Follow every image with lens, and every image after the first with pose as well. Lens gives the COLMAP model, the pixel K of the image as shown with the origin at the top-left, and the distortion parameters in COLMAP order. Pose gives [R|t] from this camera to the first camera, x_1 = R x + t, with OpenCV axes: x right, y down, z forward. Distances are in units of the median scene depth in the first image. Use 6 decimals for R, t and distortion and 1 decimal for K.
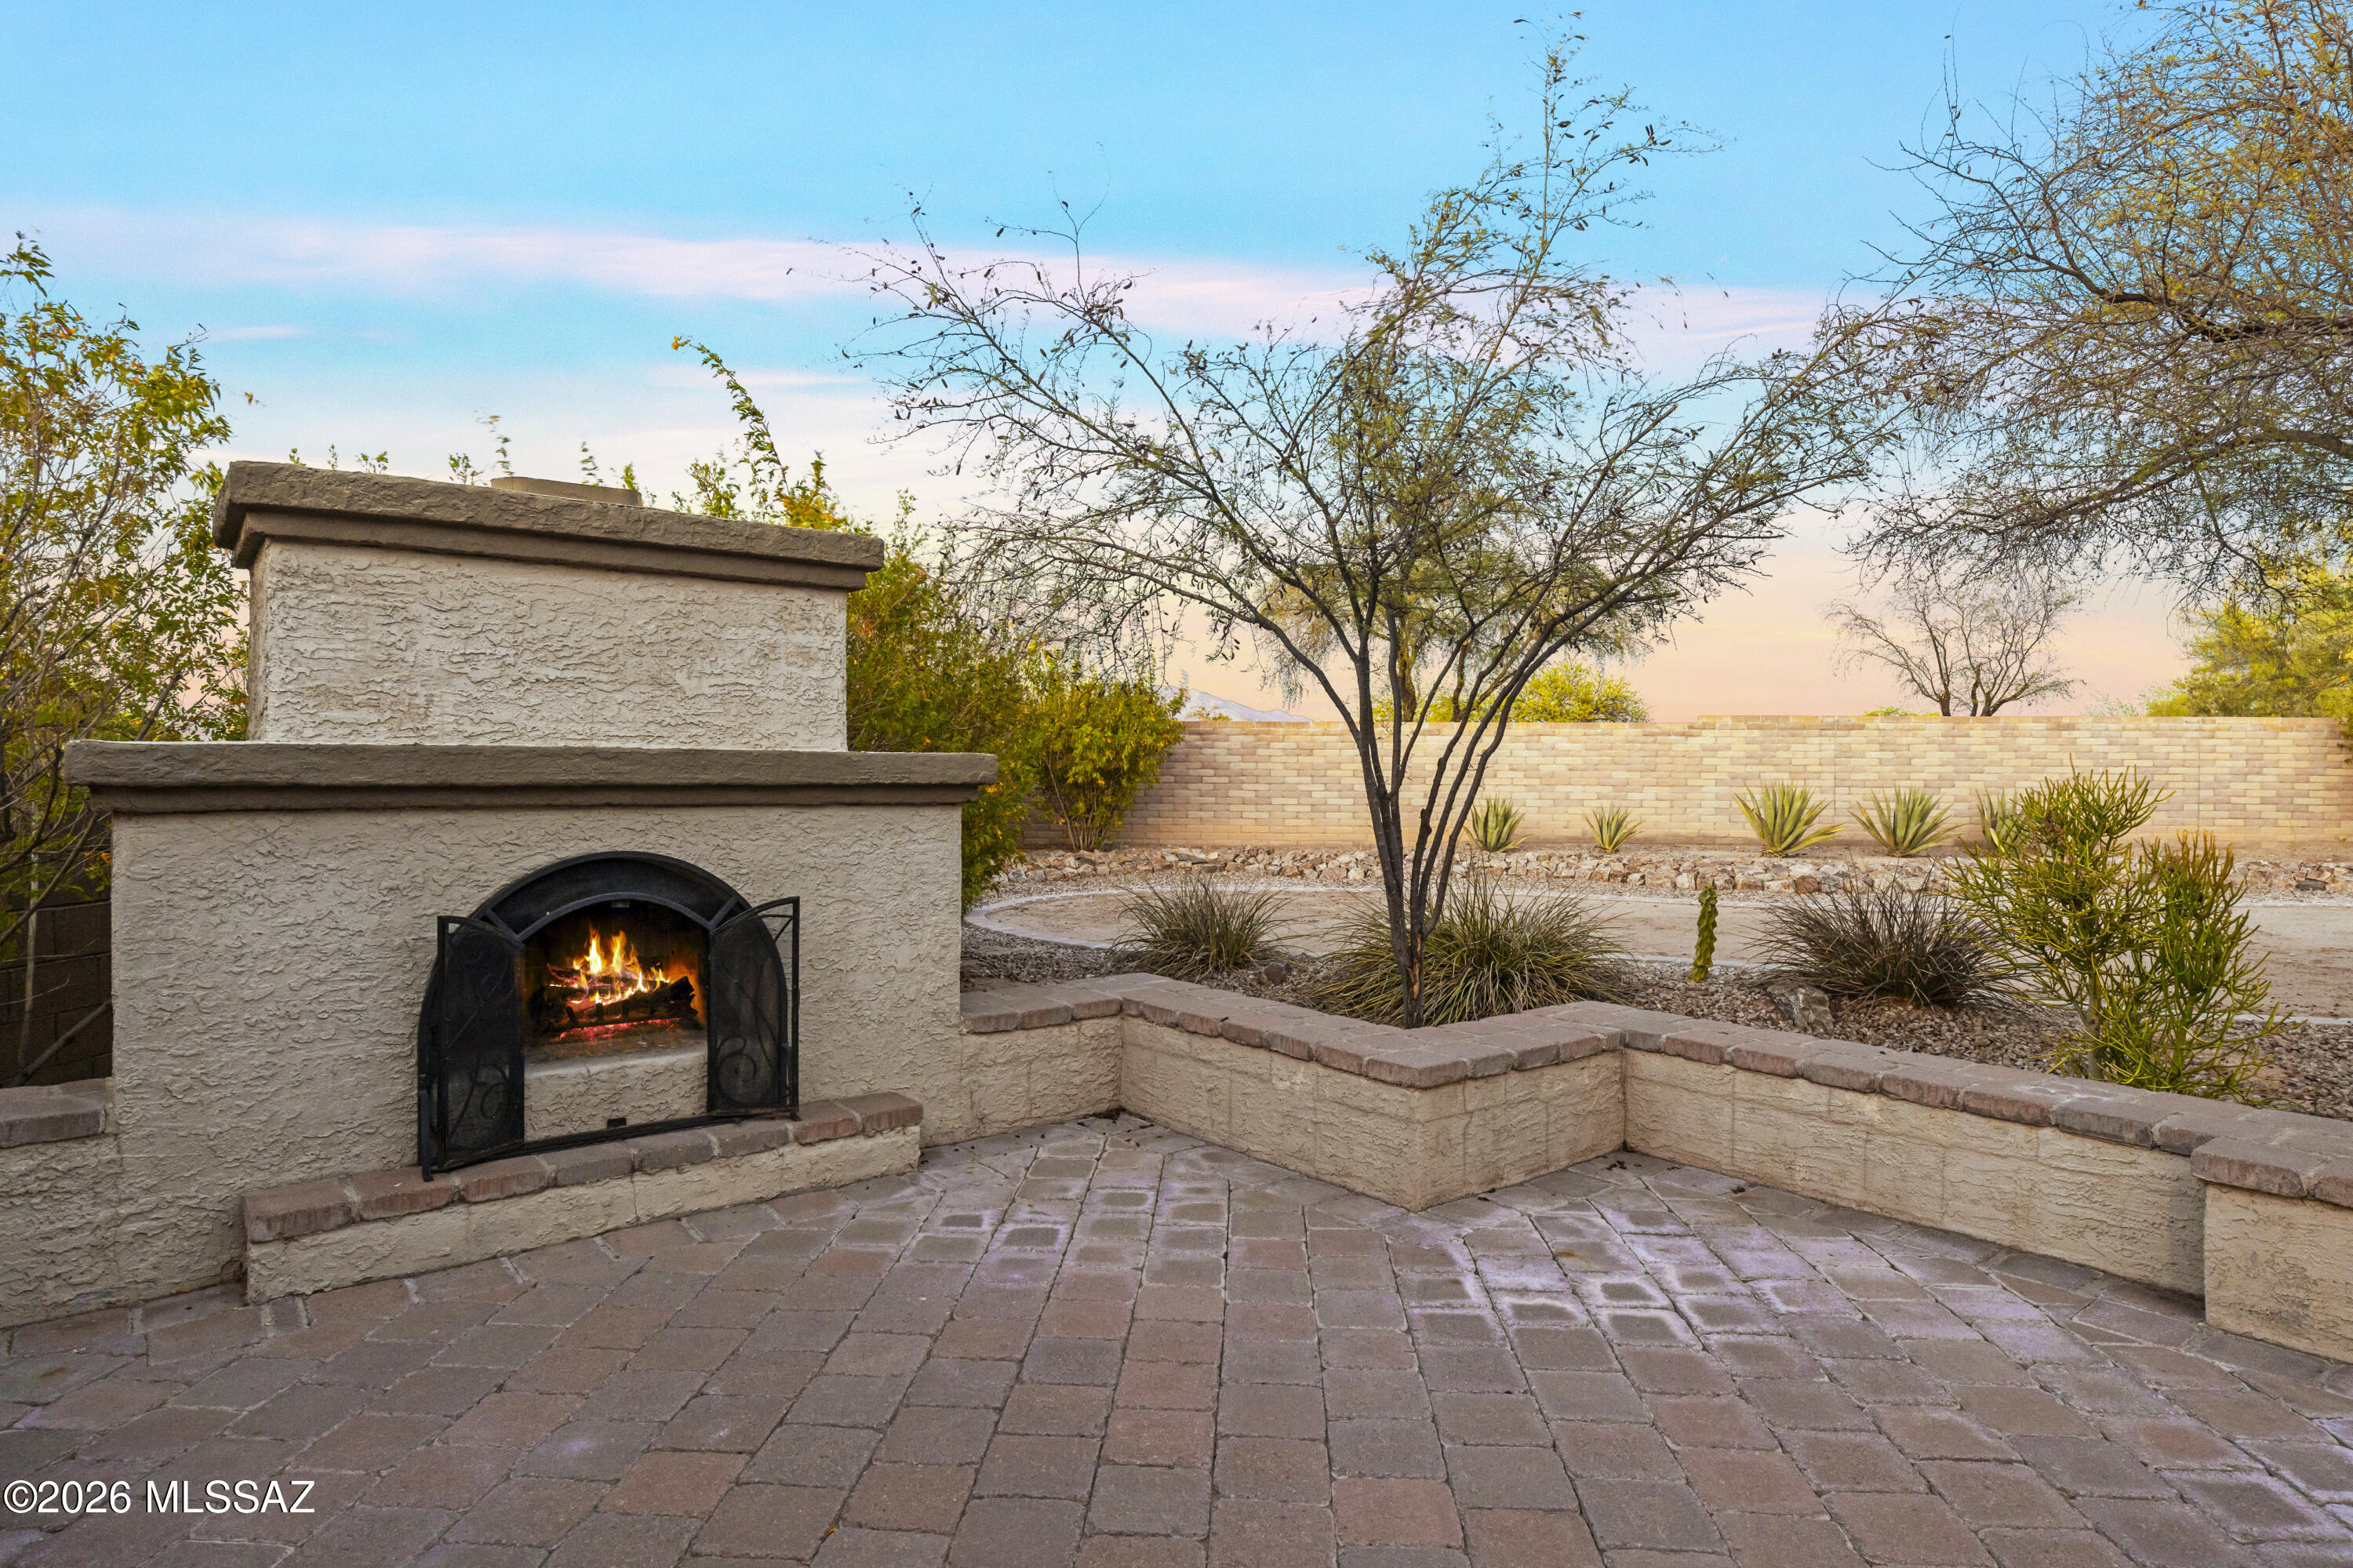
lens RADIAL K [[1332.7, 0, 1176.2], [0, 1332.7, 782.1], [0, 0, 1]] dist [-0.000315, 0.001191]
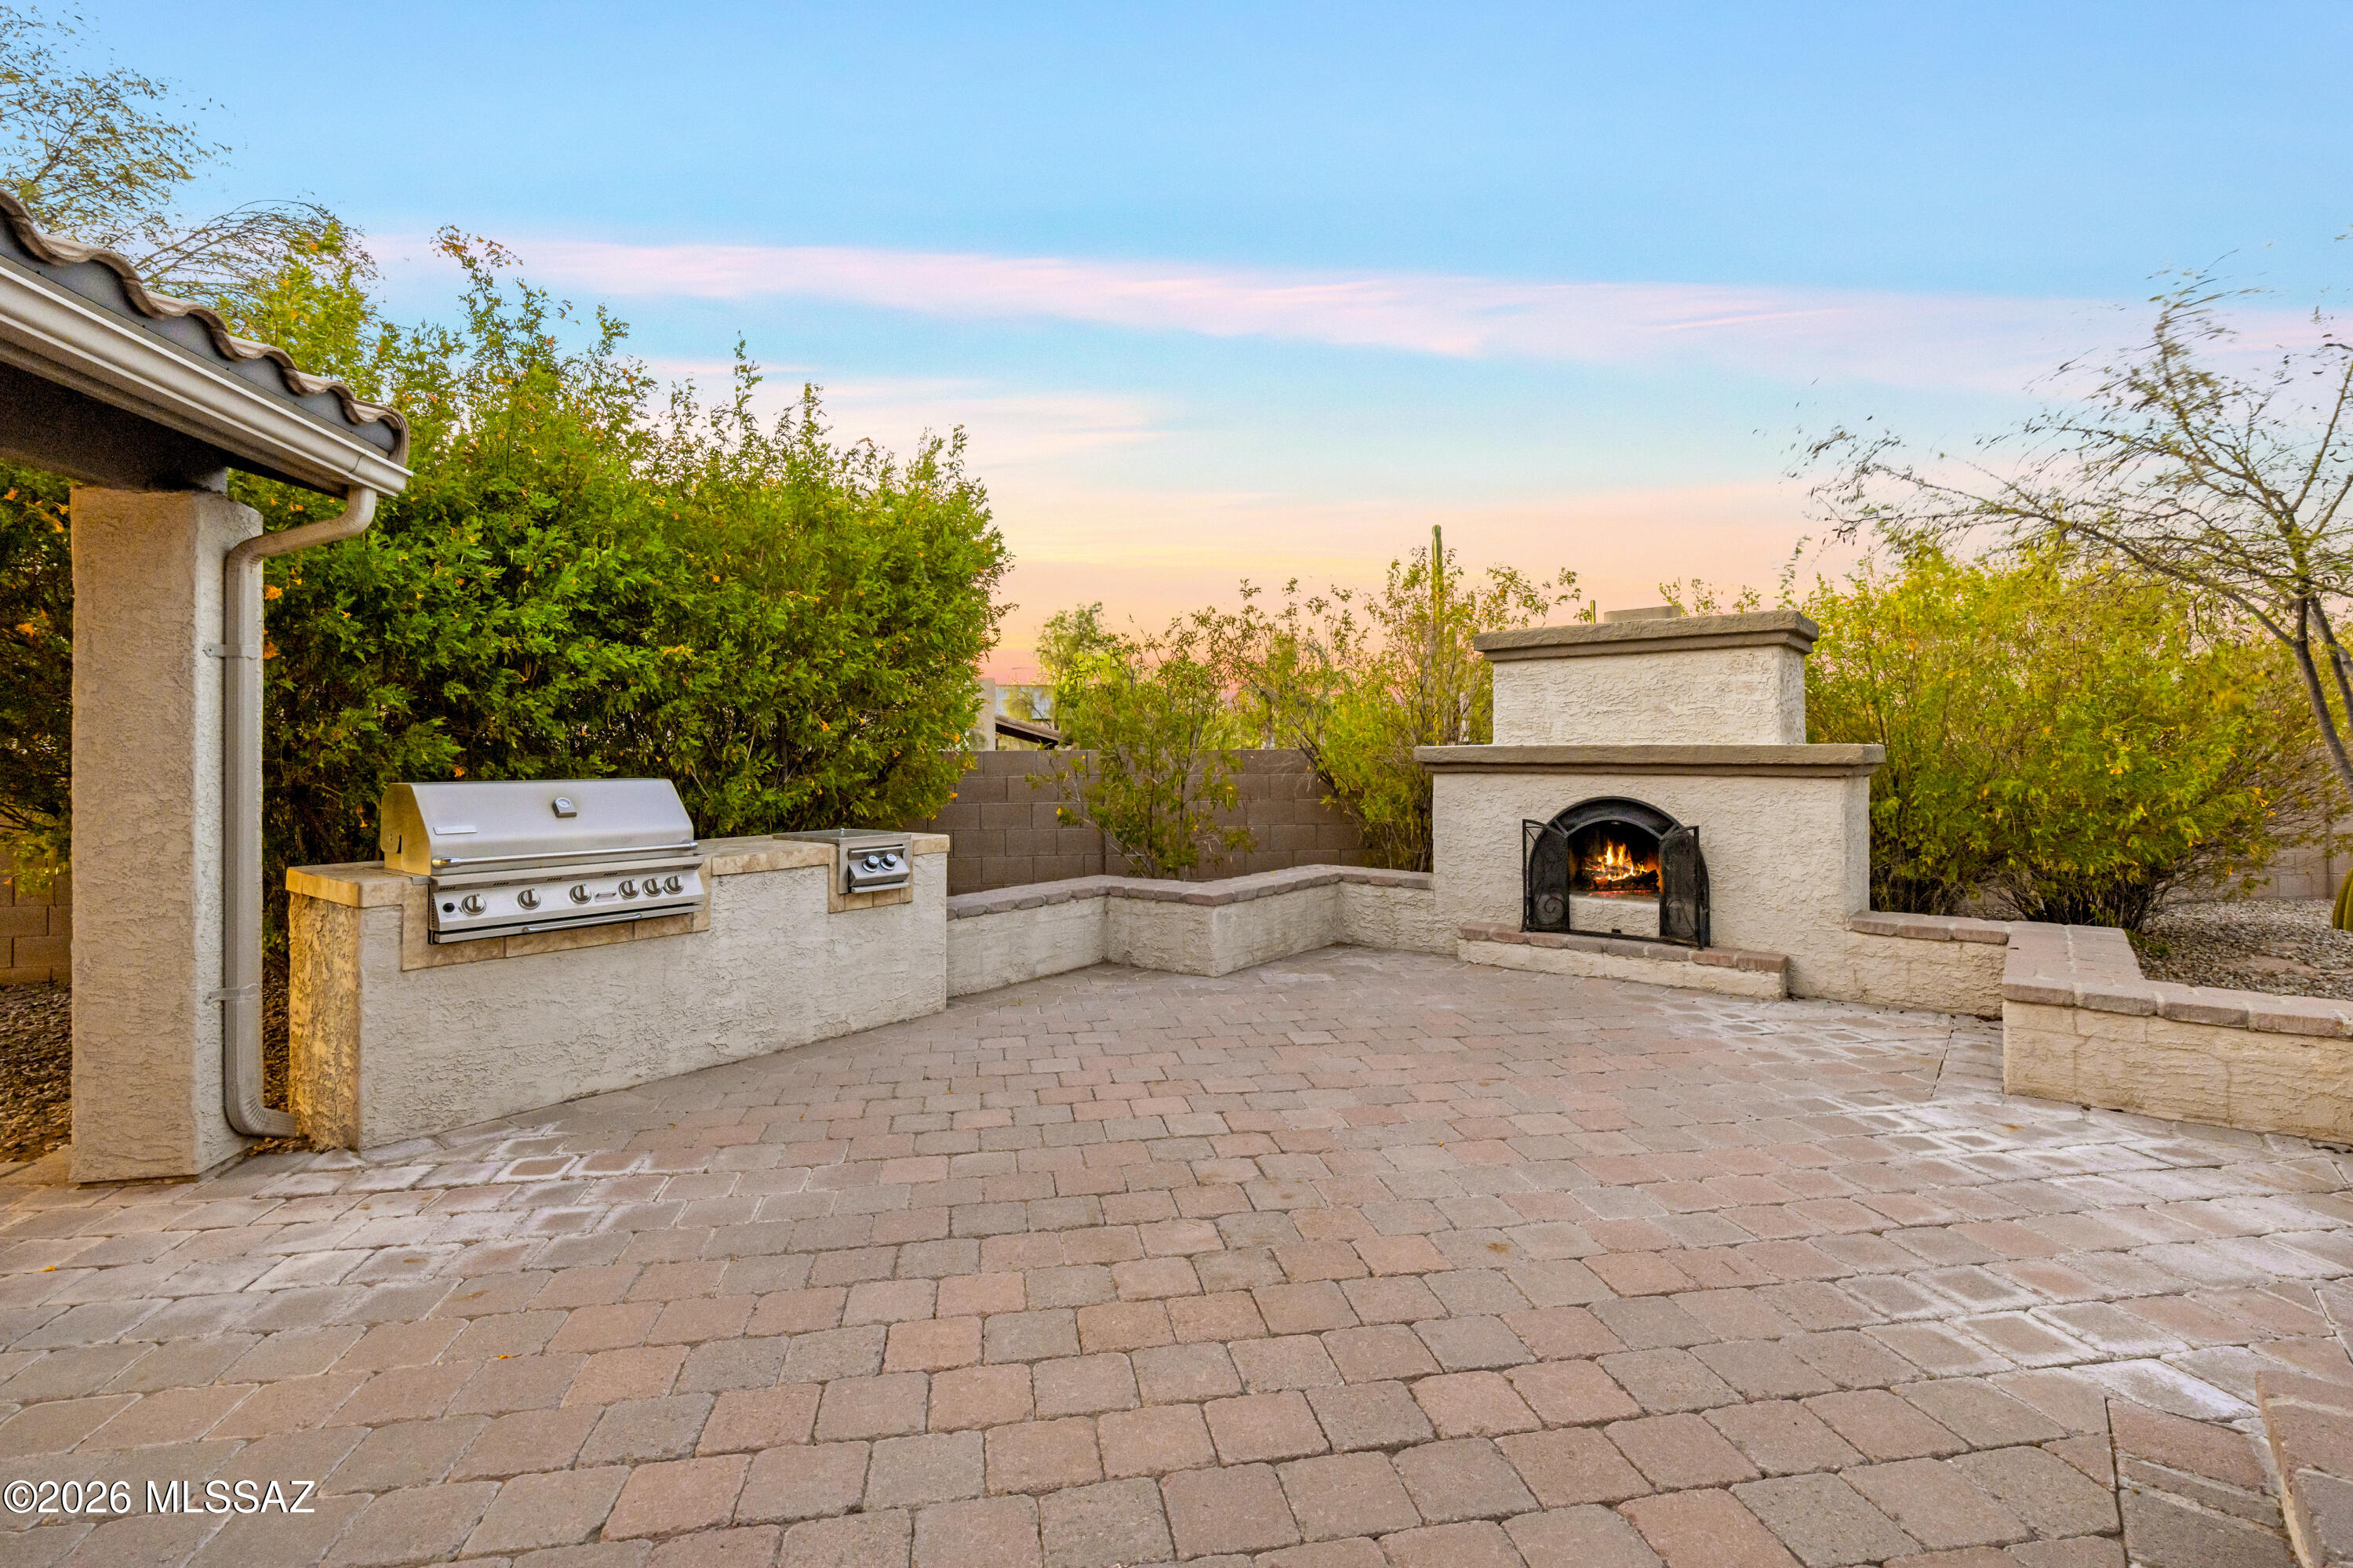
lens RADIAL K [[1083.7, 0, 1178.4], [0, 1083.7, 774.7], [0, 0, 1]] dist [-0.000167, 0.000005]
pose [[0.232926, 0.007888, -0.972463, 1.020732], [-0.010041, 0.999933, 0.005706, 0.016908], [0.972443, 0.008435, 0.232989, -0.022235]]
